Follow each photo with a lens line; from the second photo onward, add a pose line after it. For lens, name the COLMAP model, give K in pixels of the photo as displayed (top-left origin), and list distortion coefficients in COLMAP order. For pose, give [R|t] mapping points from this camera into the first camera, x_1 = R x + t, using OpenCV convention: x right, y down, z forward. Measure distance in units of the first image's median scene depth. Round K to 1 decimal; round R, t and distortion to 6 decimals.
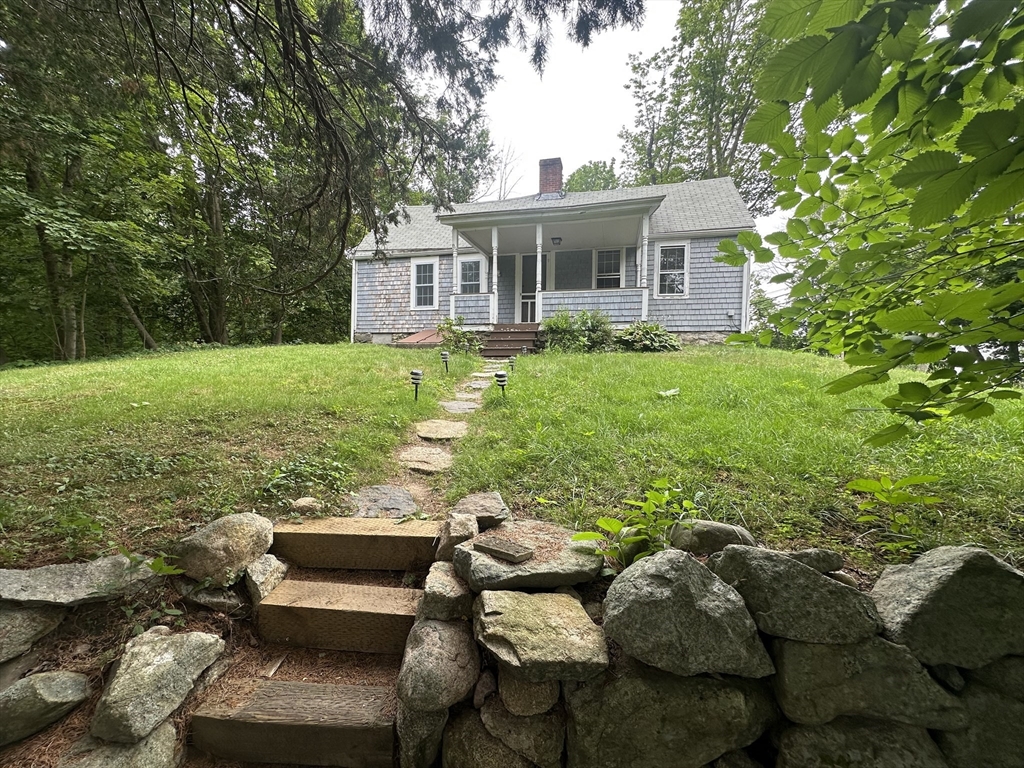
lens RADIAL K [[408.3, 0, 510.1], [0, 408.3, 383.9], [0, 0, 1]] dist [-0.001723, 0.000347]
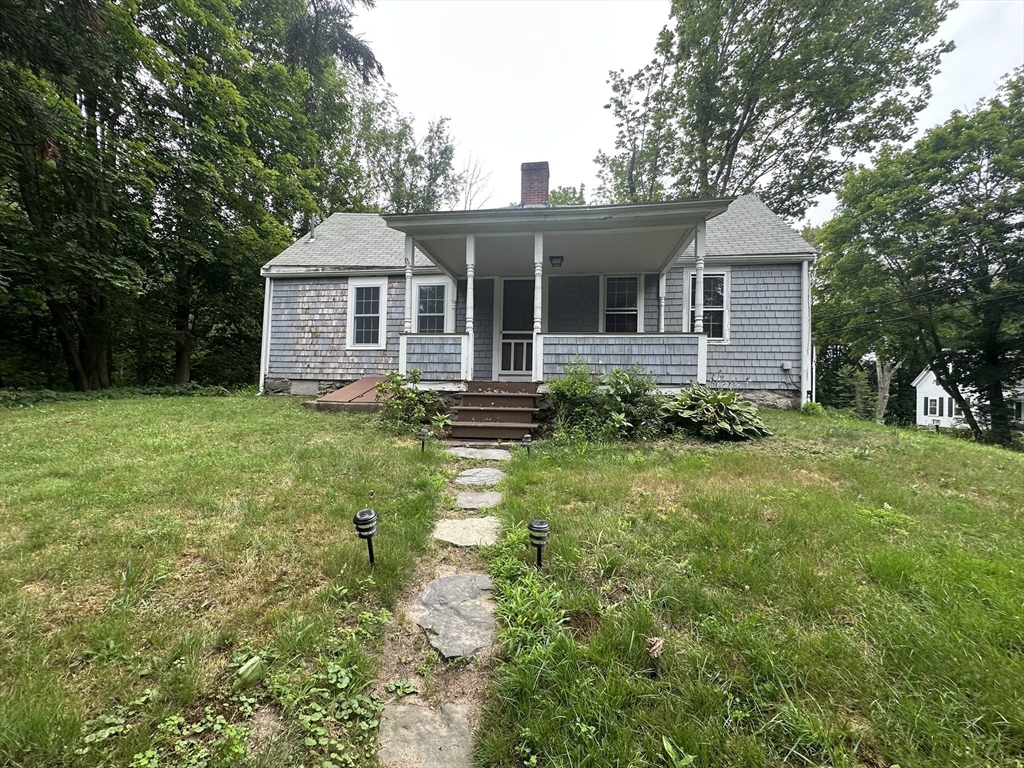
lens RADIAL K [[408.3, 0, 510.1], [0, 408.3, 383.9], [0, 0, 1]] dist [-0.001723, 0.000347]
pose [[0.994918, 0.010912, 0.100100, -0.028182], [-0.004619, 0.998010, -0.062890, -0.077506], [-0.100587, 0.062108, 0.992988, 0.266203]]
